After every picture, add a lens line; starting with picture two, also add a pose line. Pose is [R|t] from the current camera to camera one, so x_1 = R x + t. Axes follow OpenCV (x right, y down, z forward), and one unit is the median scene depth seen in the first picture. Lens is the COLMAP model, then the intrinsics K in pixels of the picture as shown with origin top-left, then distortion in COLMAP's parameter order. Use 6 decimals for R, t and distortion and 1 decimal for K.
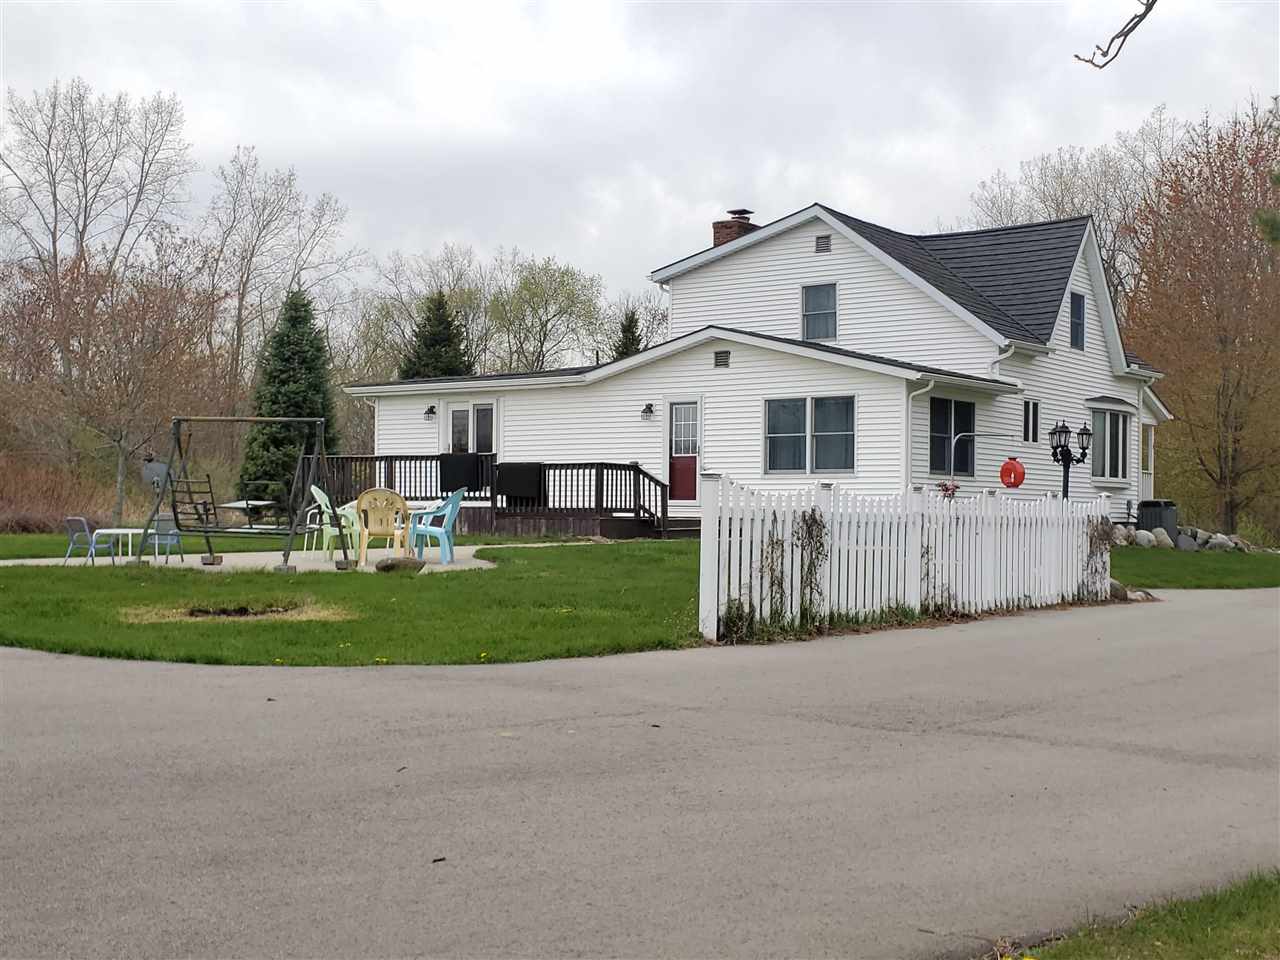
lens RADIAL K [[1614.7, 0, 640.0], [0, 1614.7, 480.0], [0, 0, 1]] dist [0.131889, -0.018309]
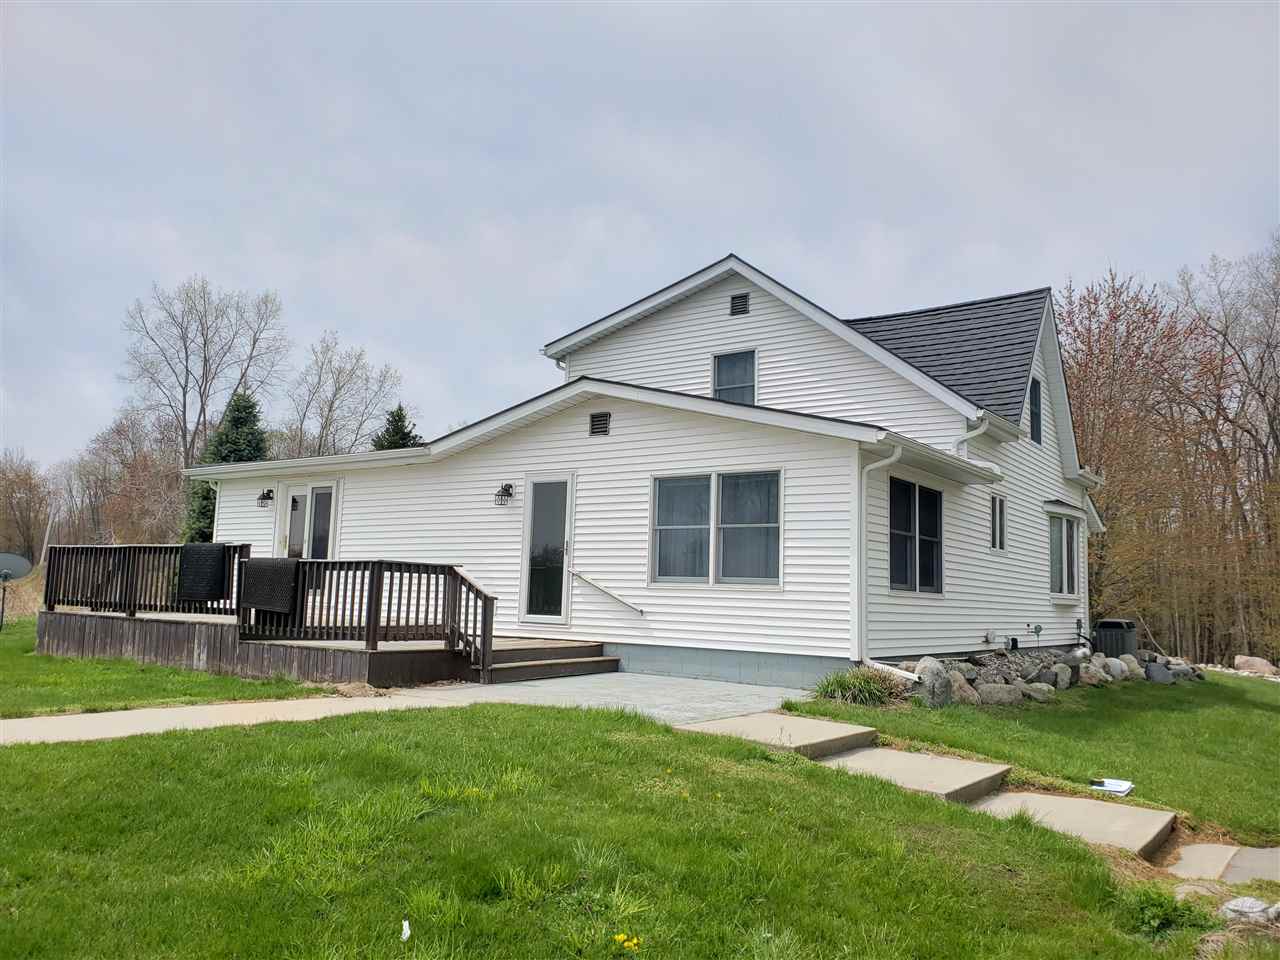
lens RADIAL K [[984.7, 0, 640.0], [0, 984.7, 480.0], [0, 0, 1]] dist [0.052323, -0.002912]
pose [[0.999741, 0.022514, 0.003463, 0.066612], [-0.022071, 0.995018, -0.097221, -0.006029], [-0.005635, 0.097120, 0.995257, 0.542141]]
